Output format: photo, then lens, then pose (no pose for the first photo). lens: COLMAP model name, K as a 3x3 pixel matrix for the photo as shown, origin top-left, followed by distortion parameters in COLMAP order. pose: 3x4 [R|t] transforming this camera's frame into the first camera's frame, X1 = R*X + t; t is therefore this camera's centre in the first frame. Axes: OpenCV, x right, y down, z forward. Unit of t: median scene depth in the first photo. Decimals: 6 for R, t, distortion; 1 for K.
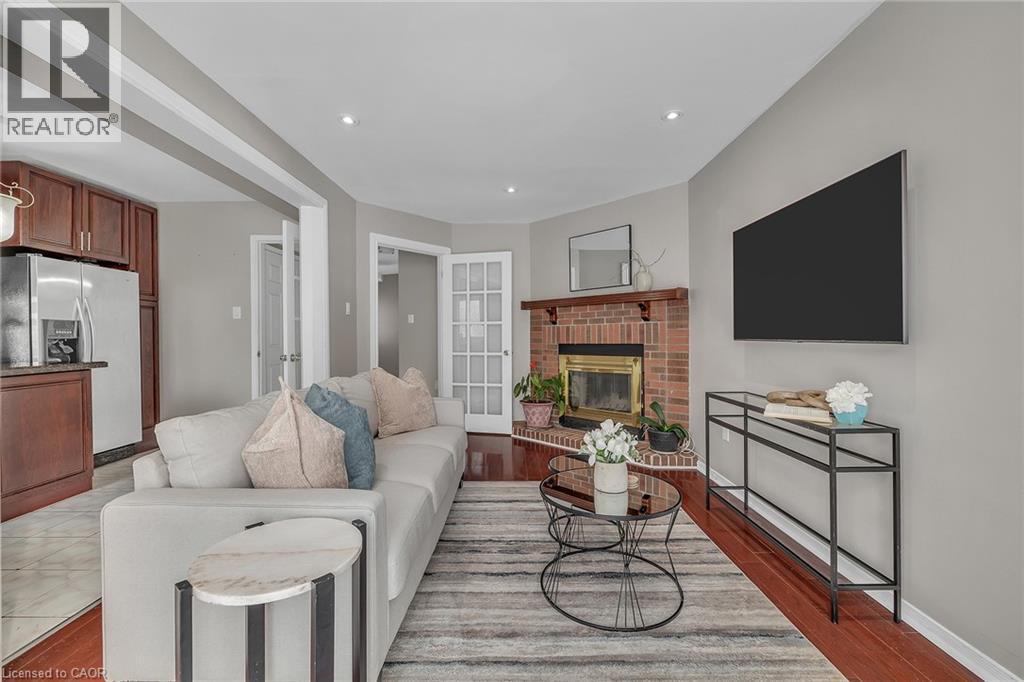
lens RADIAL K [[428.0, 0, 515.8], [0, 428.0, 337.6], [0, 0, 1]] dist [-0.000570, -0.000783]
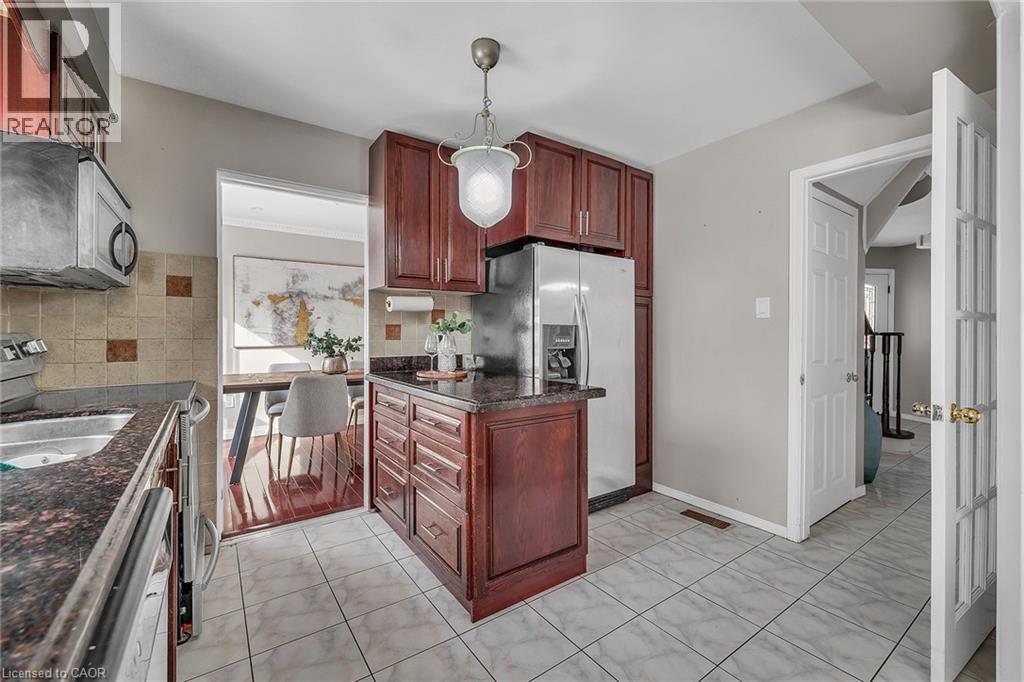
lens RADIAL K [[428.0, 0, 515.8], [0, 428.0, 337.6], [0, 0, 1]] dist [-0.000570, -0.000783]
pose [[0.583852, 0.013352, -0.811750, -0.441731], [-0.009877, 0.999908, 0.009343, -0.022310], [0.811800, 0.002563, 0.583930, 0.442586]]
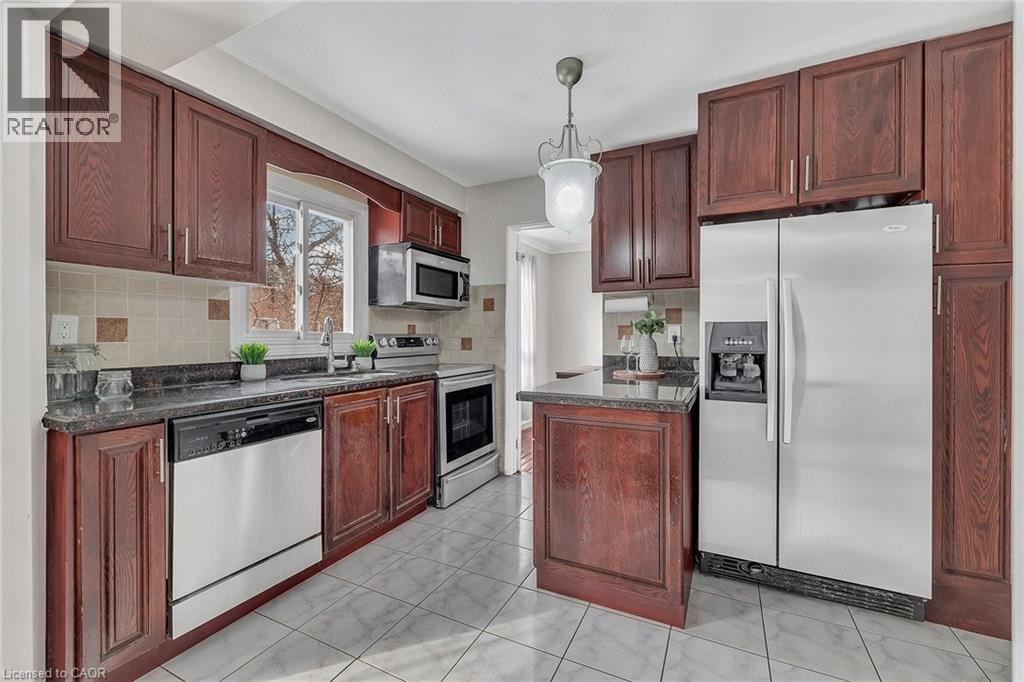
lens RADIAL K [[428.0, 0, 515.8], [0, 428.0, 337.6], [0, 0, 1]] dist [-0.000570, -0.000783]
pose [[-0.439561, 0.011830, -0.898135, -0.353184], [-0.002742, 0.999891, 0.014512, -0.024459], [0.898208, 0.008842, -0.439481, 0.916090]]
